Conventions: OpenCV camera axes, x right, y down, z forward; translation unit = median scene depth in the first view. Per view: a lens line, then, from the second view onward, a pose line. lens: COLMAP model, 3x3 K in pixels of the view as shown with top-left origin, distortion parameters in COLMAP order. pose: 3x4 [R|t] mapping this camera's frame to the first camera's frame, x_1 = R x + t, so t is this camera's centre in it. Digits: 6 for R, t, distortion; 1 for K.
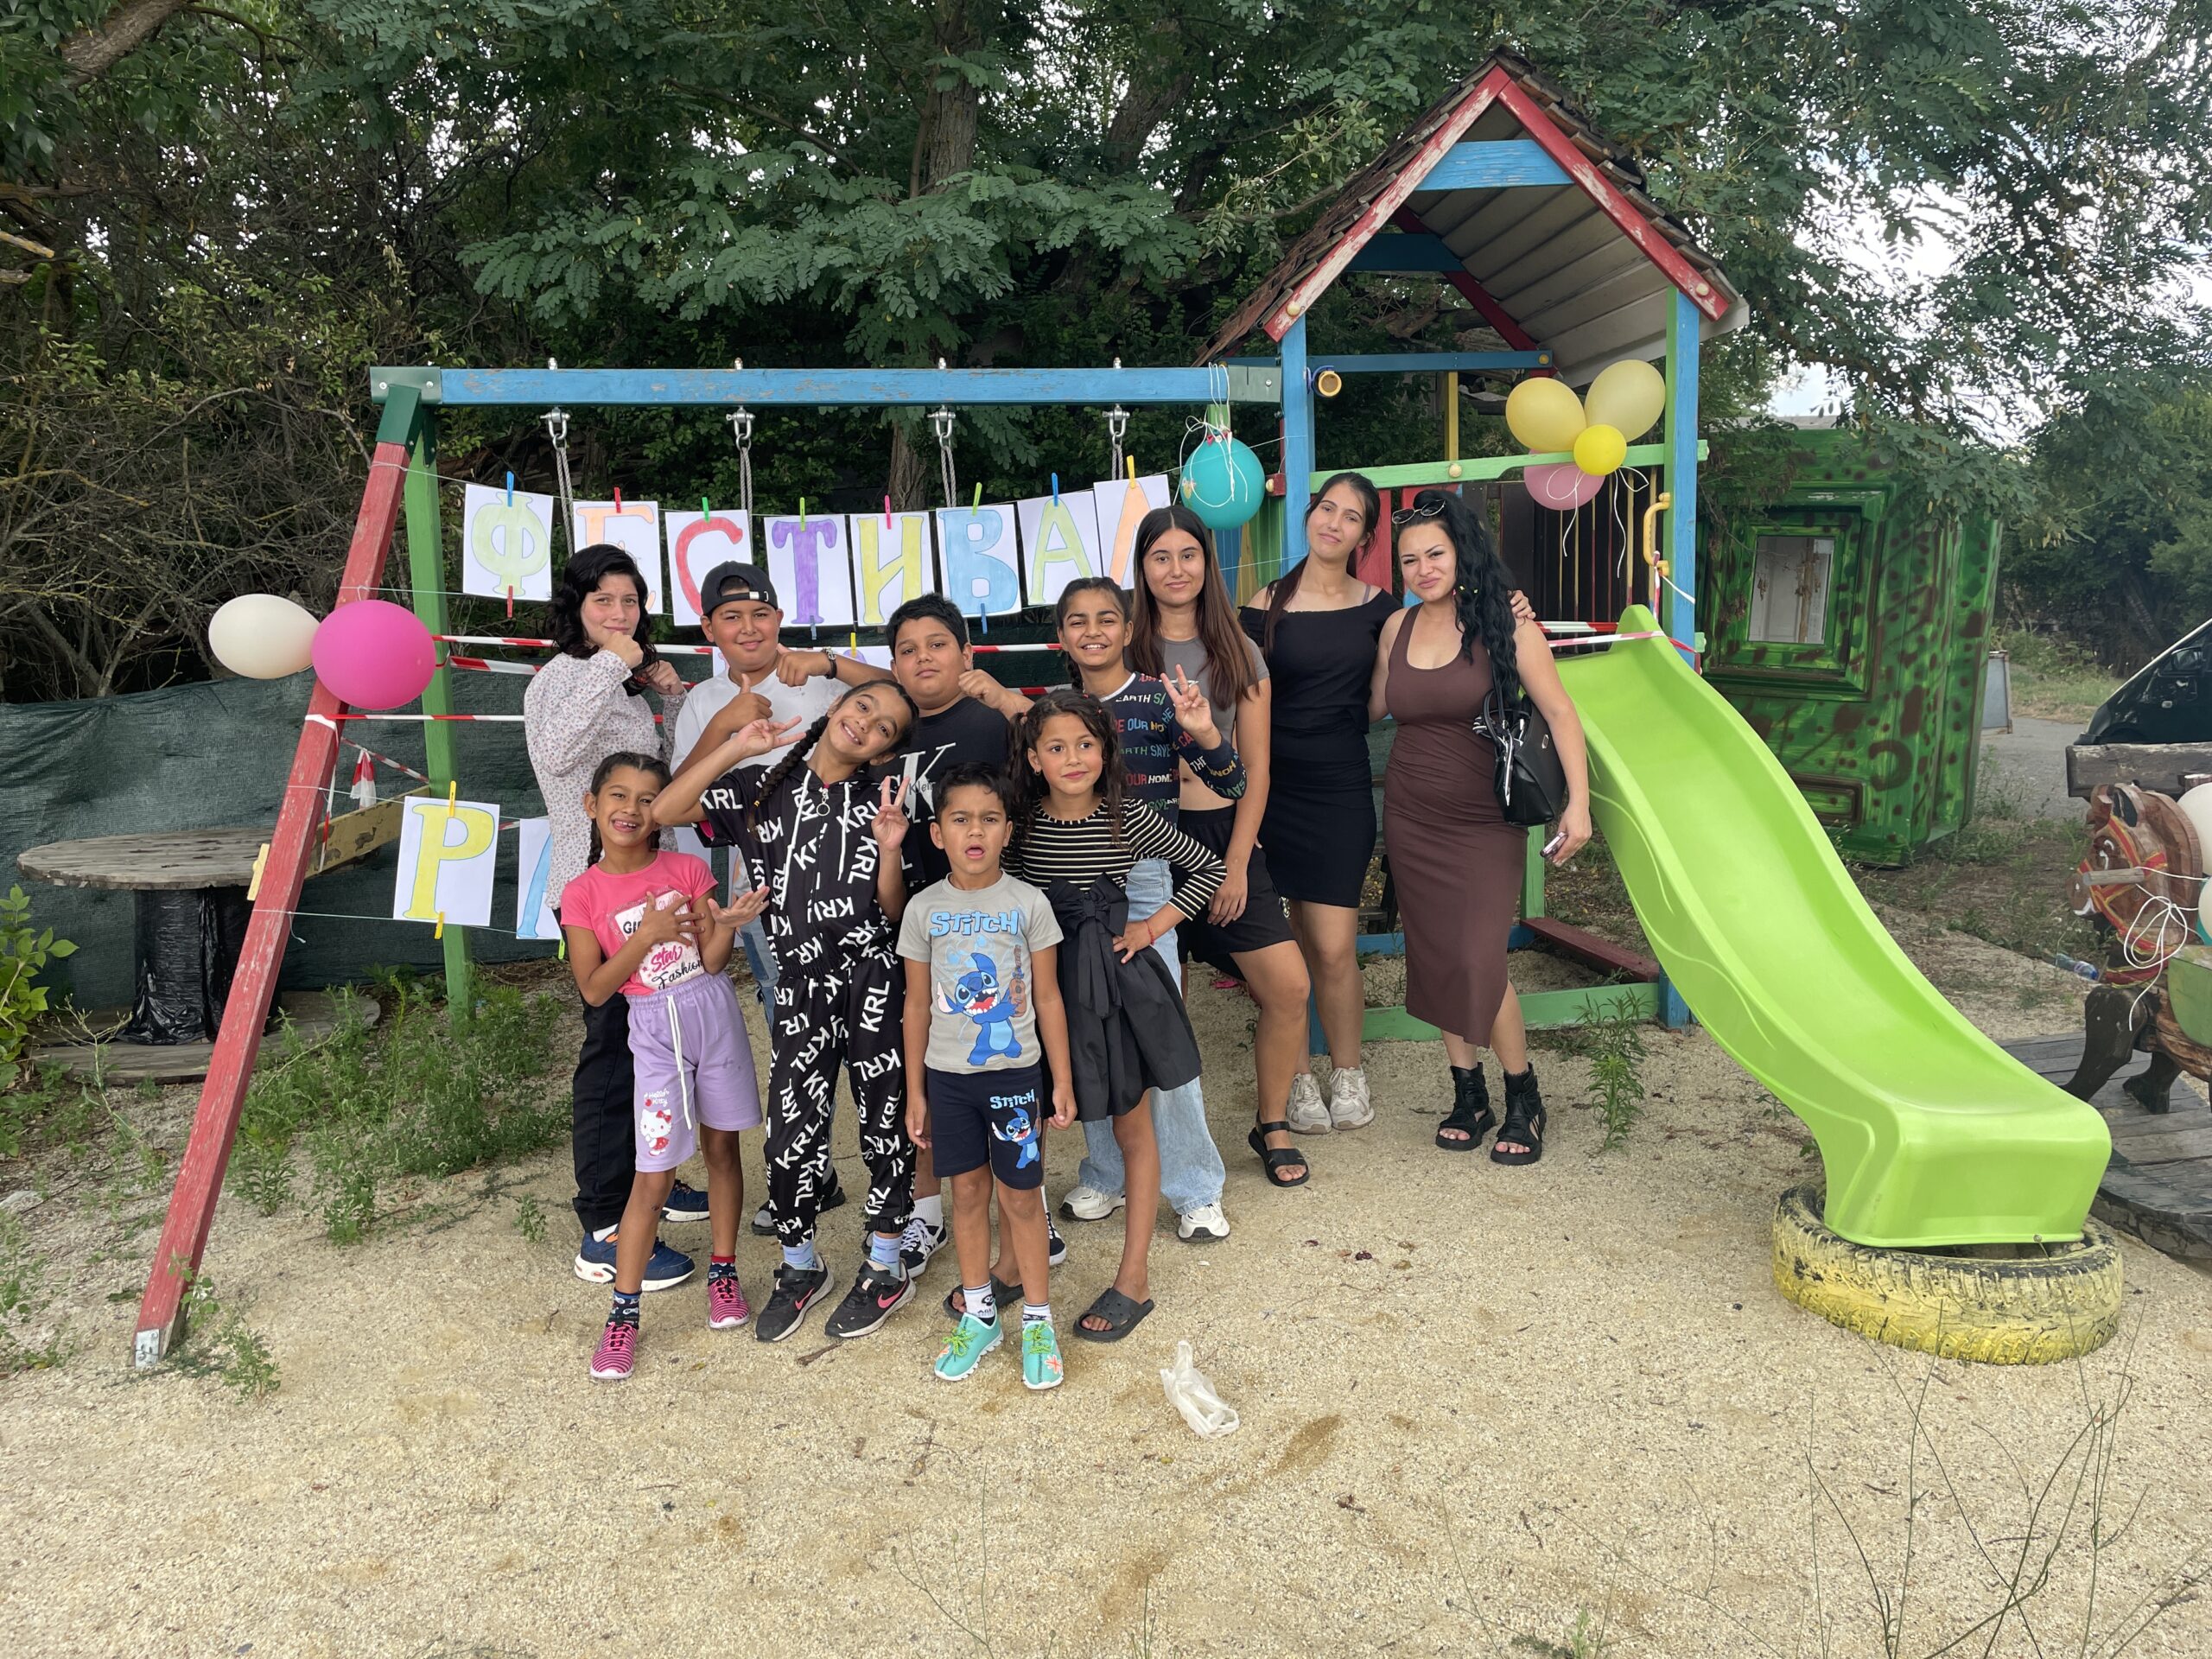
lens RADIAL K [[1629.5, 0, 1106.7], [0, 1629.5, 792.1], [0, 0, 1]] dist [0.082091, -0.098731]
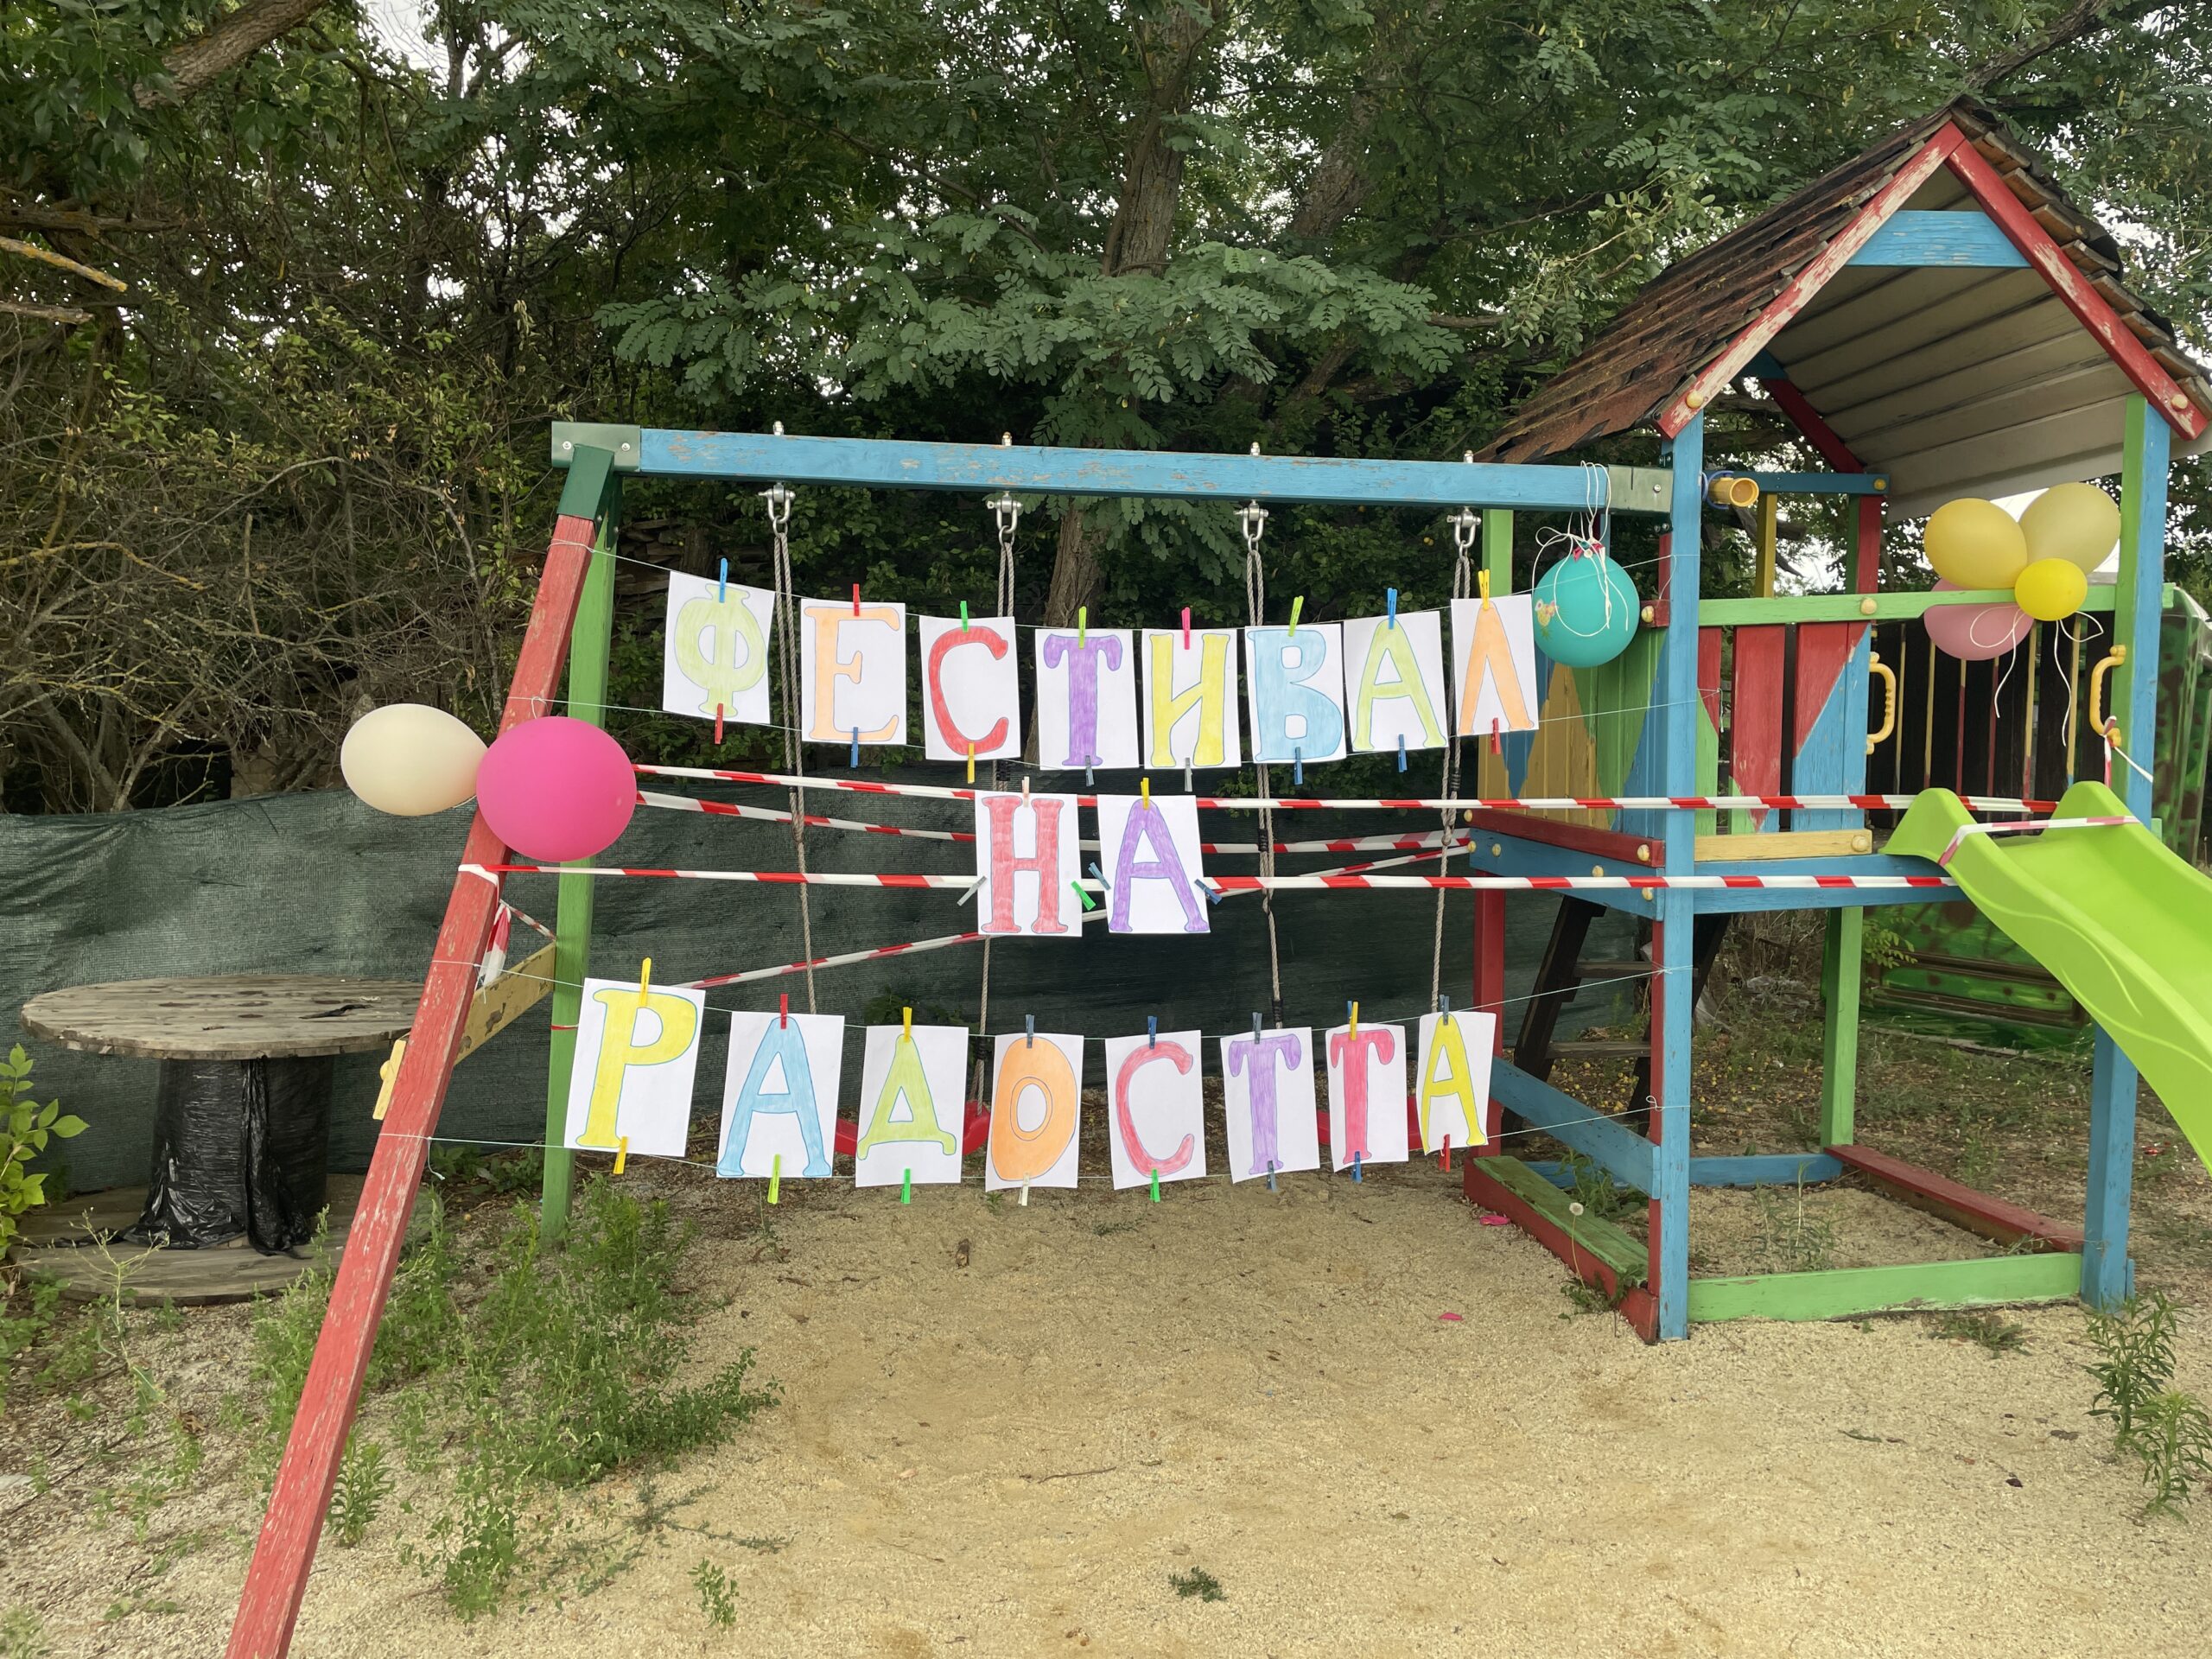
lens RADIAL K [[1629.5, 0, 1106.7], [0, 1629.5, 792.1], [0, 0, 1]] dist [0.082091, -0.098731]
pose [[0.999053, 0.040195, 0.016651, -0.177553], [-0.038753, 0.996093, -0.079349, -0.027184], [-0.019776, 0.078628, 0.996708, 0.213127]]
